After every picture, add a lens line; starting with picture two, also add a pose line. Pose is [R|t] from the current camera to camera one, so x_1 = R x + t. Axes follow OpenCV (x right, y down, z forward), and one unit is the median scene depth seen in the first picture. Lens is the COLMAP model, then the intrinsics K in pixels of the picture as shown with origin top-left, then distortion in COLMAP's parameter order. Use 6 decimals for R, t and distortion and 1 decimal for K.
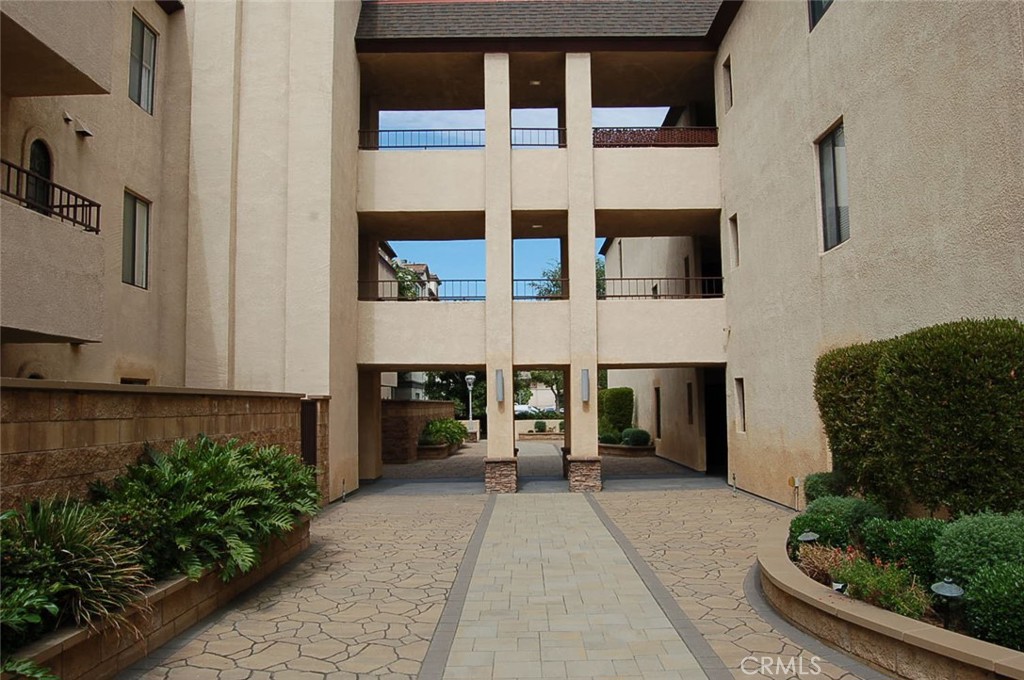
lens RADIAL K [[796.3, 0, 510.5], [0, 796.3, 354.2], [0, 0, 1]] dist [-0.070905, 0.005070]
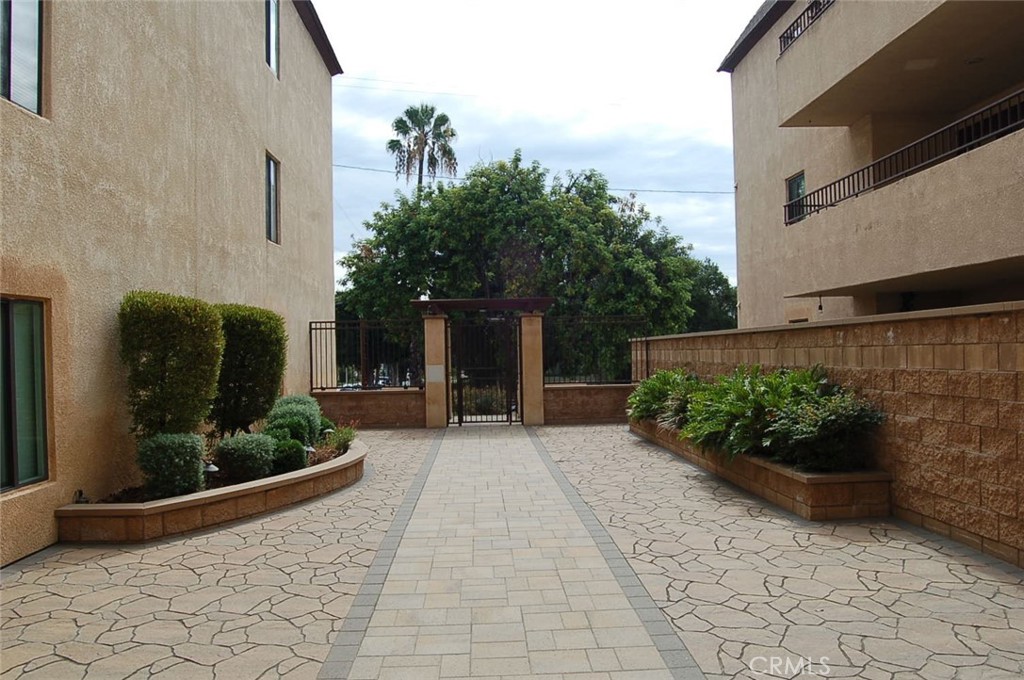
lens RADIAL K [[796.3, 0, 510.5], [0, 796.3, 354.2], [0, 0, 1]] dist [-0.070905, 0.005070]
pose [[-0.998130, 0.032355, -0.051857, 0.082302], [0.035552, 0.997445, -0.061969, 0.141084], [0.049720, -0.063697, -0.996730, 2.067105]]
